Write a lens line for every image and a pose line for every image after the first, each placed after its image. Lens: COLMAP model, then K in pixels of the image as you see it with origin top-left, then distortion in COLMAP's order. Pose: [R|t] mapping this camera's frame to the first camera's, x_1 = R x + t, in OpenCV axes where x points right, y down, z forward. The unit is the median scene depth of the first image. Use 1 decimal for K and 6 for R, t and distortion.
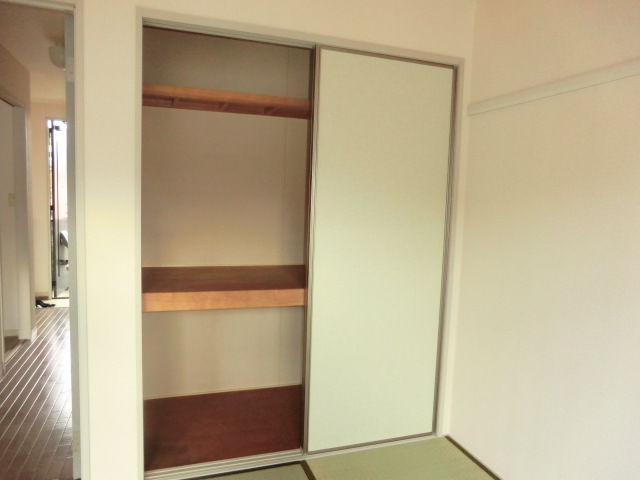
lens RADIAL K [[460.3, 0, 321.0], [0, 460.3, 243.5], [0, 0, 1]] dist [-0.059772, 0.049289]
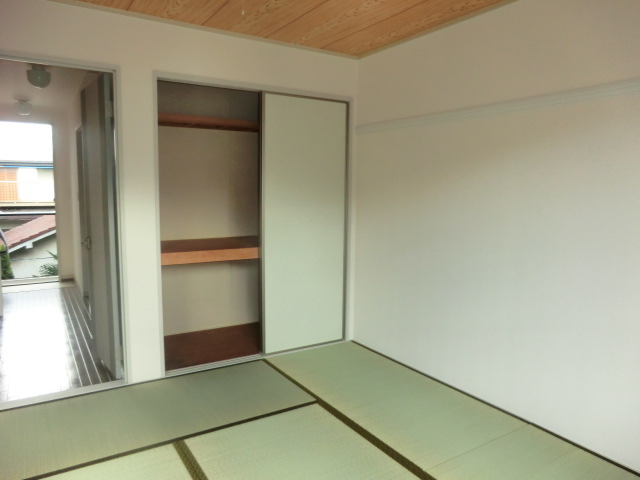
lens RADIAL K [[460.3, 0, 320.7], [0, 460.3, 238.3], [0, 0, 1]] dist [-0.059772, 0.049289]
pose [[0.973829, -0.046817, 0.222406, -0.170596], [0.042854, 0.998825, 0.022614, 0.041385], [-0.223203, -0.012491, 0.974692, -0.533766]]
